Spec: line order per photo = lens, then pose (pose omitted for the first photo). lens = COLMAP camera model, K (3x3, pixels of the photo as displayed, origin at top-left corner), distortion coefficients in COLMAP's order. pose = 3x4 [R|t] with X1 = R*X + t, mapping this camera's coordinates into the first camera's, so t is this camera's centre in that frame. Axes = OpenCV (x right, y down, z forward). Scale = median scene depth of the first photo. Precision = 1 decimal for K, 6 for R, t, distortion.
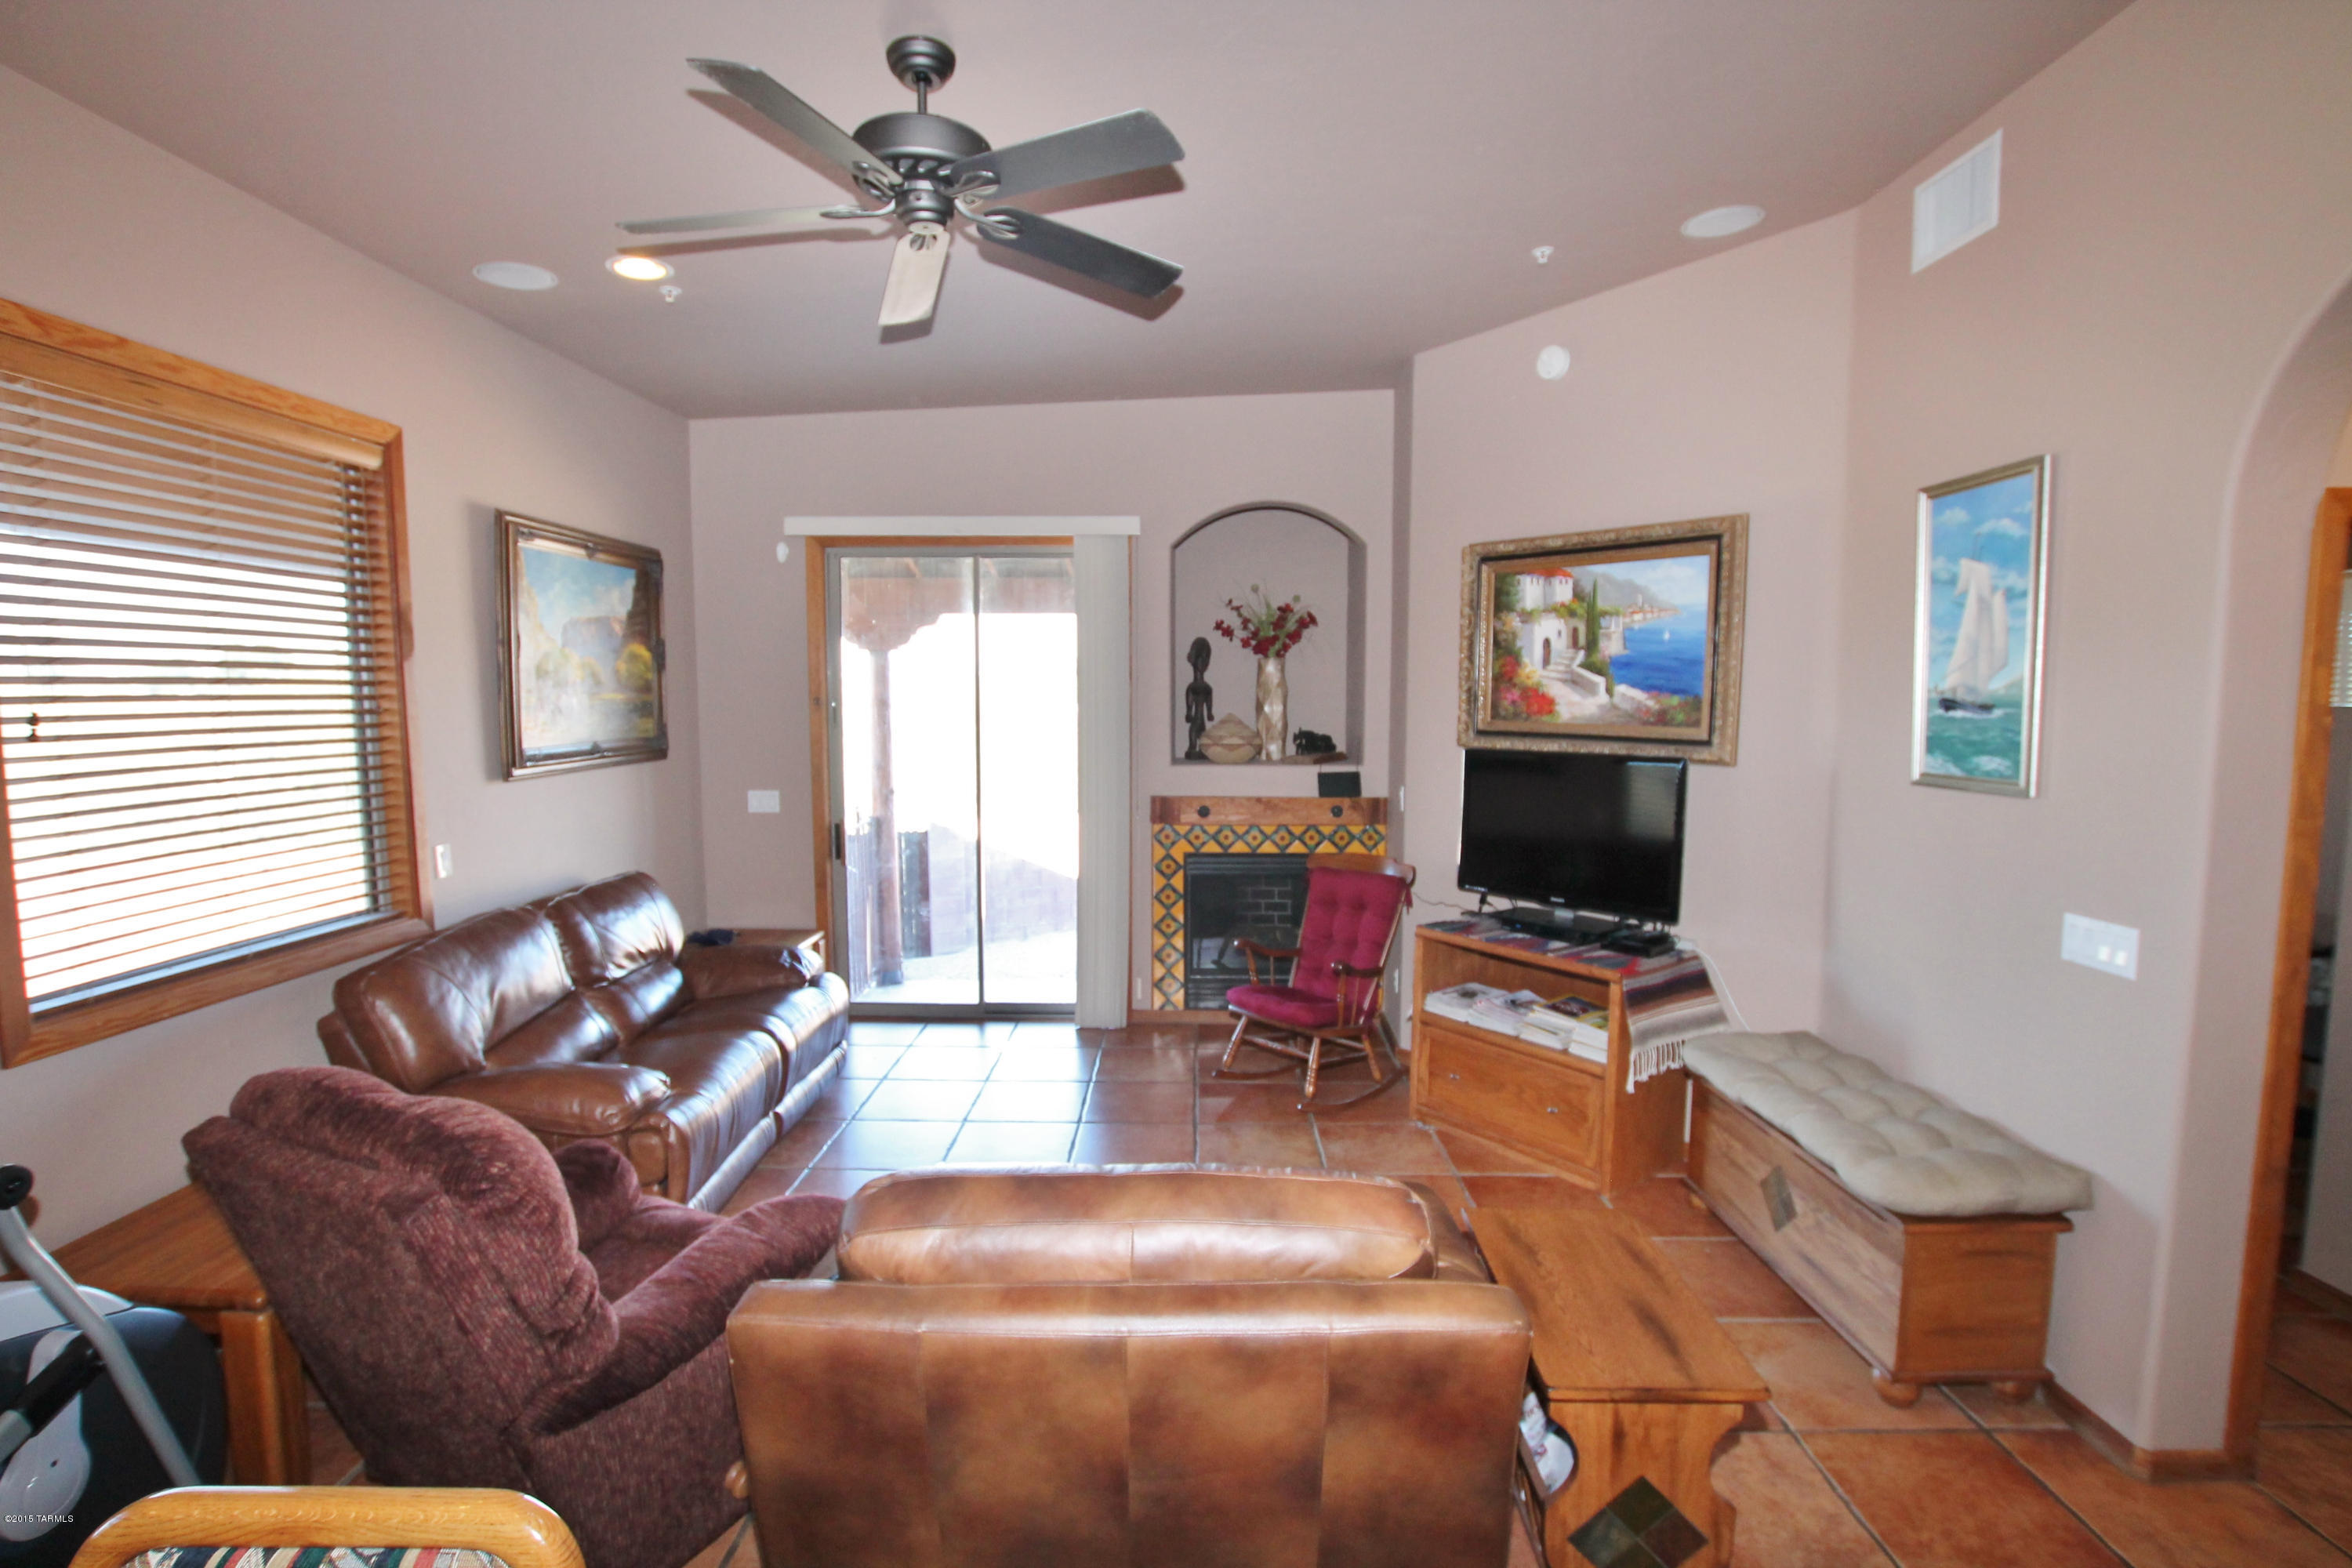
lens RADIAL K [[1119.2, 0, 1176.0], [0, 1119.2, 784.0], [0, 0, 1]] dist [-0.000247, -0.000009]
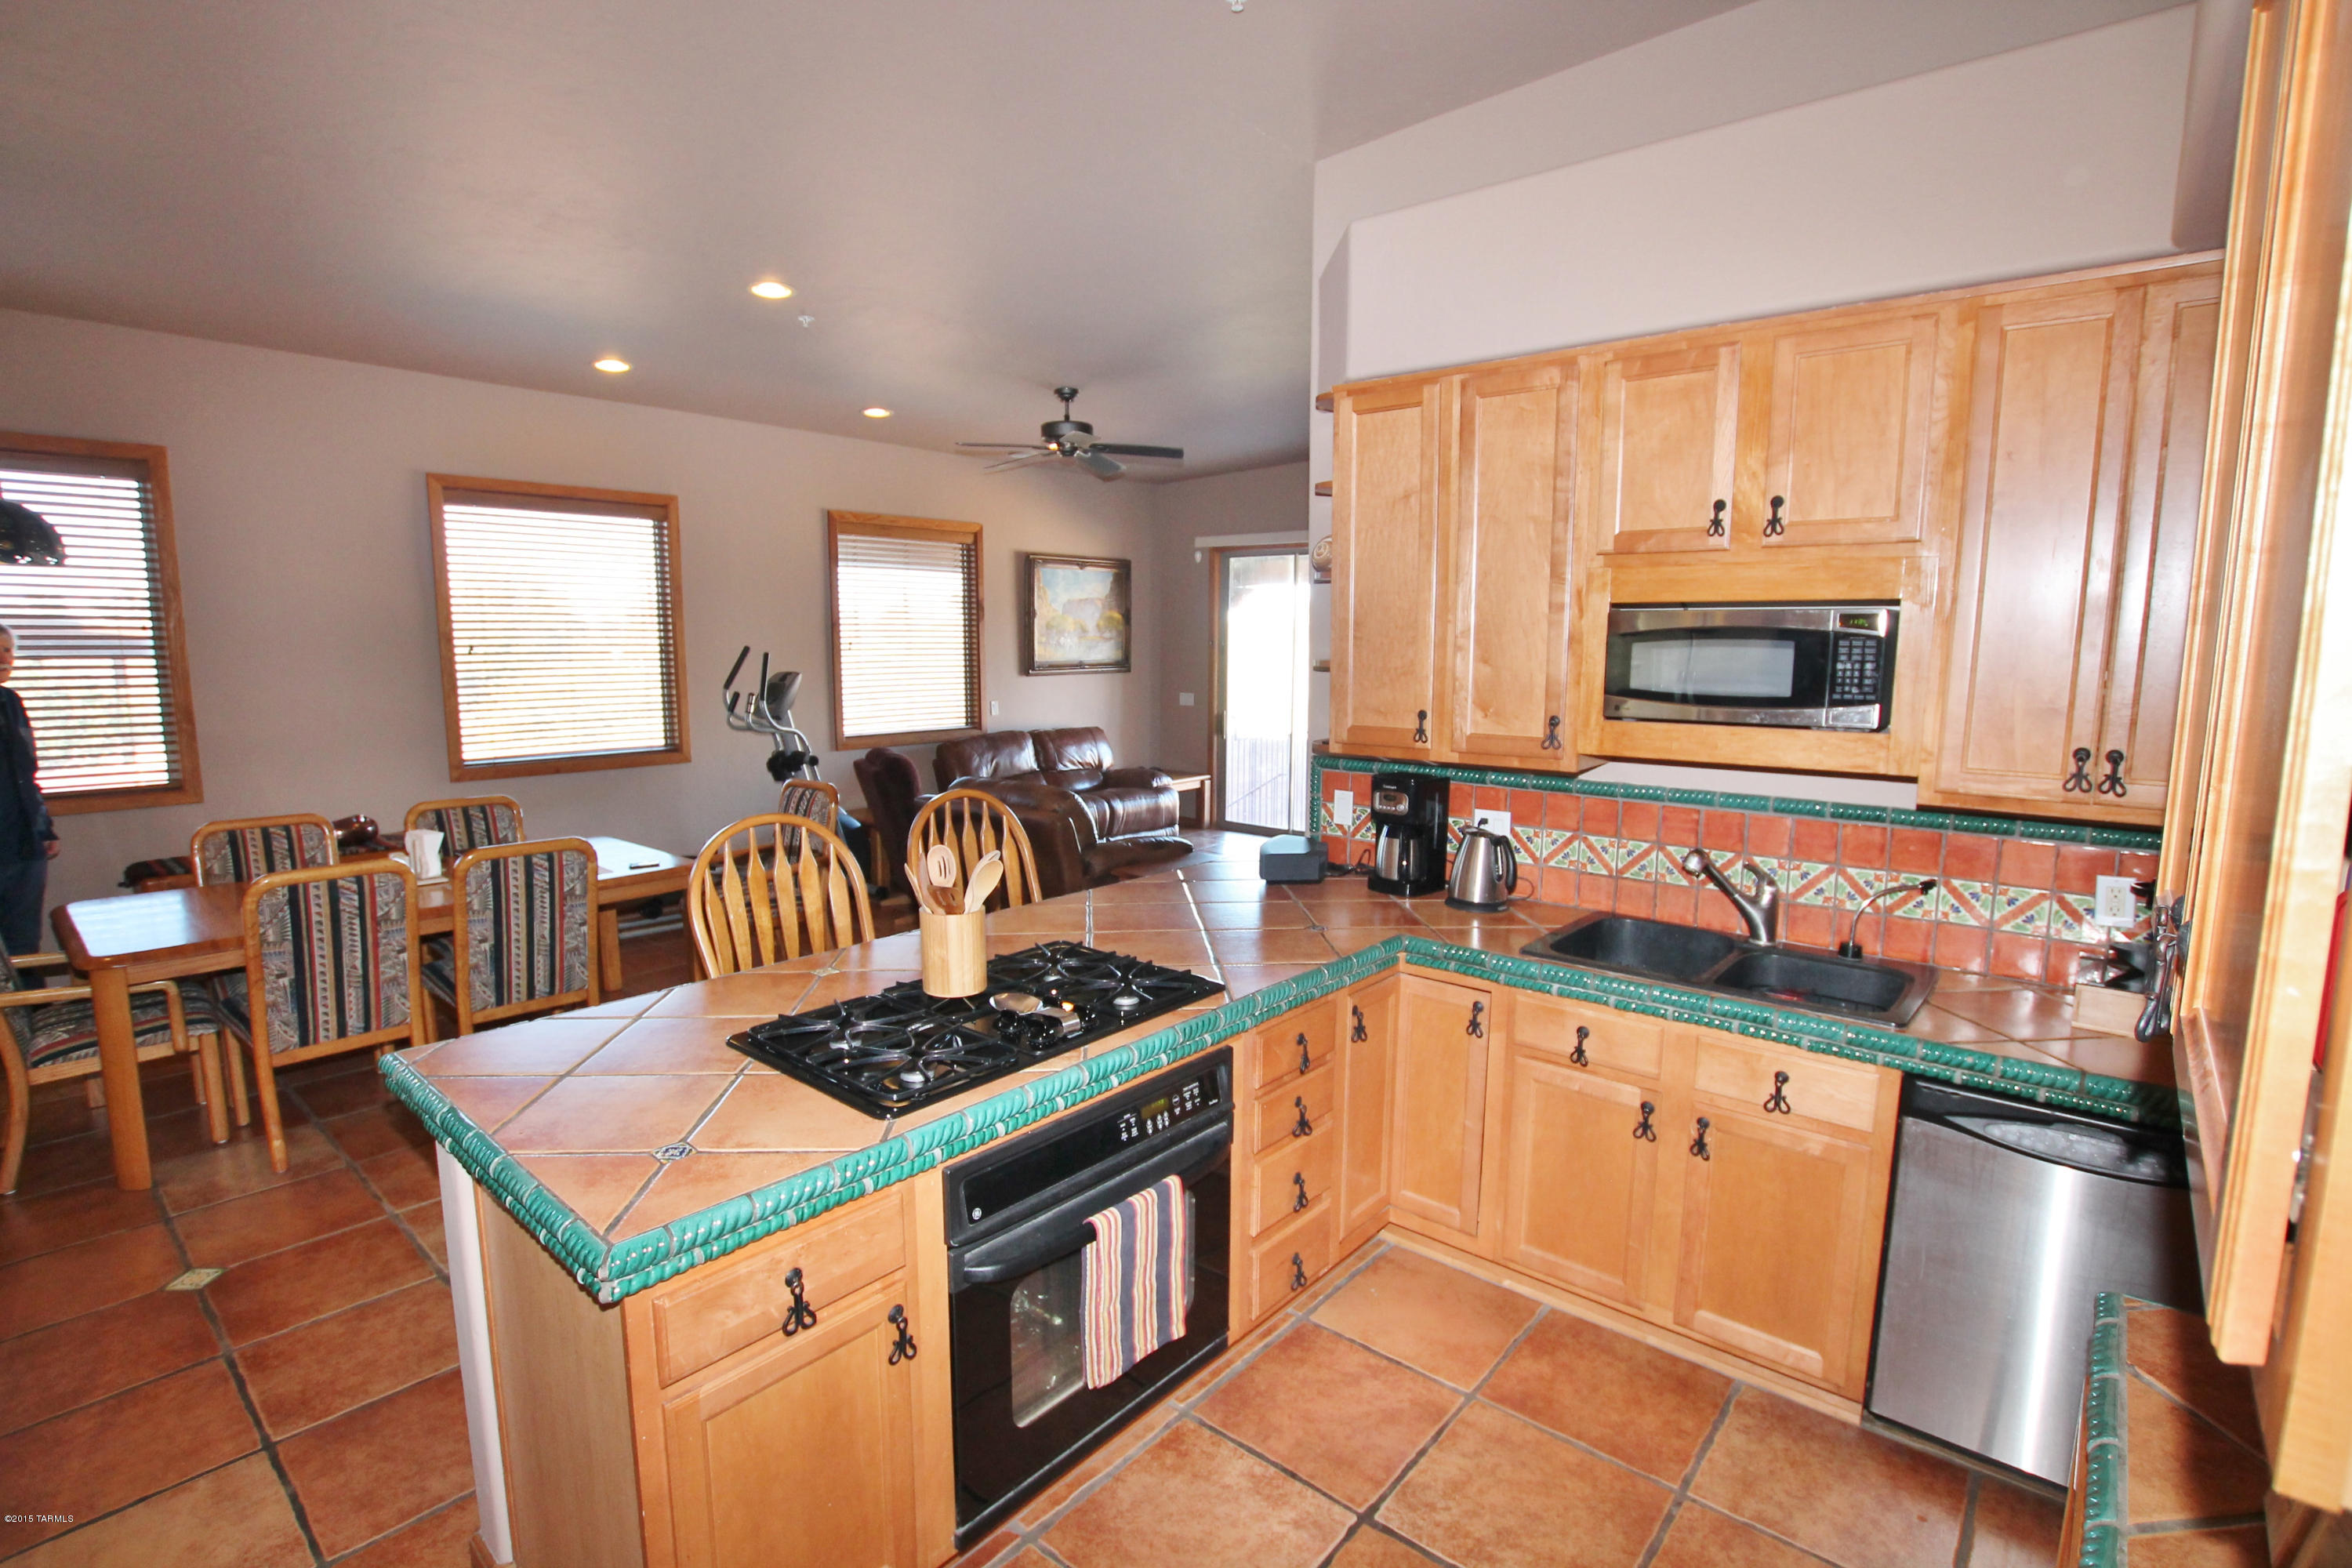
lens RADIAL K [[1126.7, 0, 1176.0], [0, 1126.7, 784.0], [0, 0, 1]] dist [0.000134, 0.000036]
pose [[0.772729, 0.091984, -0.628035, 1.063009], [-0.061161, 0.995630, 0.070570, 0.034291], [0.631782, -0.016120, 0.774978, -0.552292]]
